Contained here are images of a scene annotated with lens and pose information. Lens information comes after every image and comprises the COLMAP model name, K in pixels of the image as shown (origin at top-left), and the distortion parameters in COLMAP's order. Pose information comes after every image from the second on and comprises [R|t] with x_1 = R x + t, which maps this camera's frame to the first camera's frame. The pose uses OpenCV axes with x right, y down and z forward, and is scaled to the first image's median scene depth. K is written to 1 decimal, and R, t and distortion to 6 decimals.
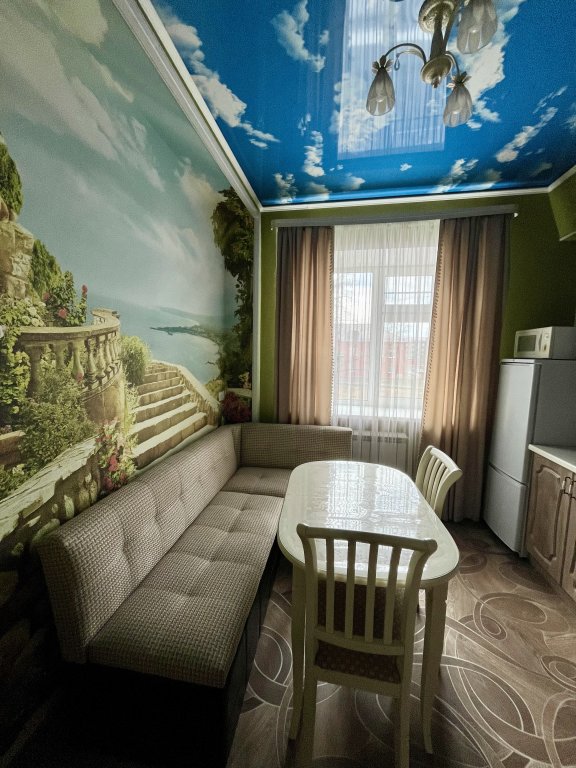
lens RADIAL K [[312.7, 0, 285.6], [0, 312.7, 382.3], [0, 0, 1]] dist [-0.001910, 0.000302]
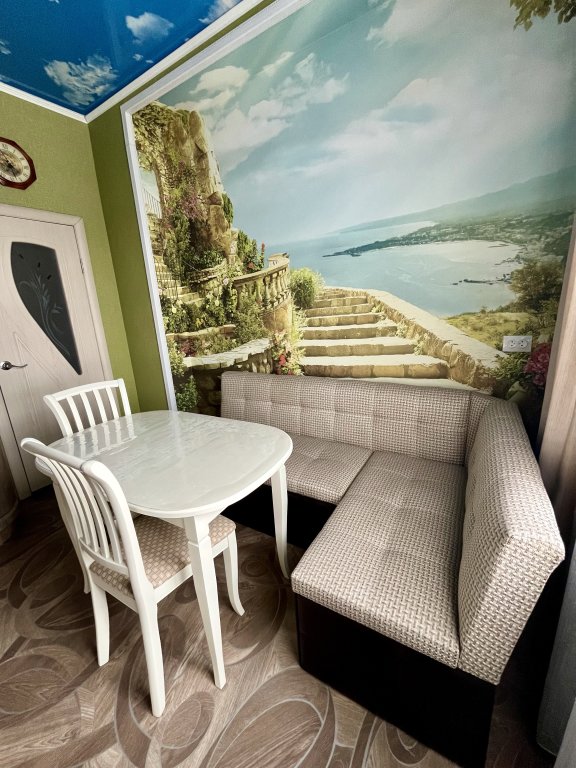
lens RADIAL K [[312.7, 0, 287.2], [0, 312.7, 382.6], [0, 0, 1]] dist [-0.001910, 0.000302]
pose [[-0.383790, 0.227338, -0.894999, 0.865795], [-0.034204, 0.965056, 0.259800, -0.034139], [0.922787, 0.130321, -0.362603, 1.661630]]
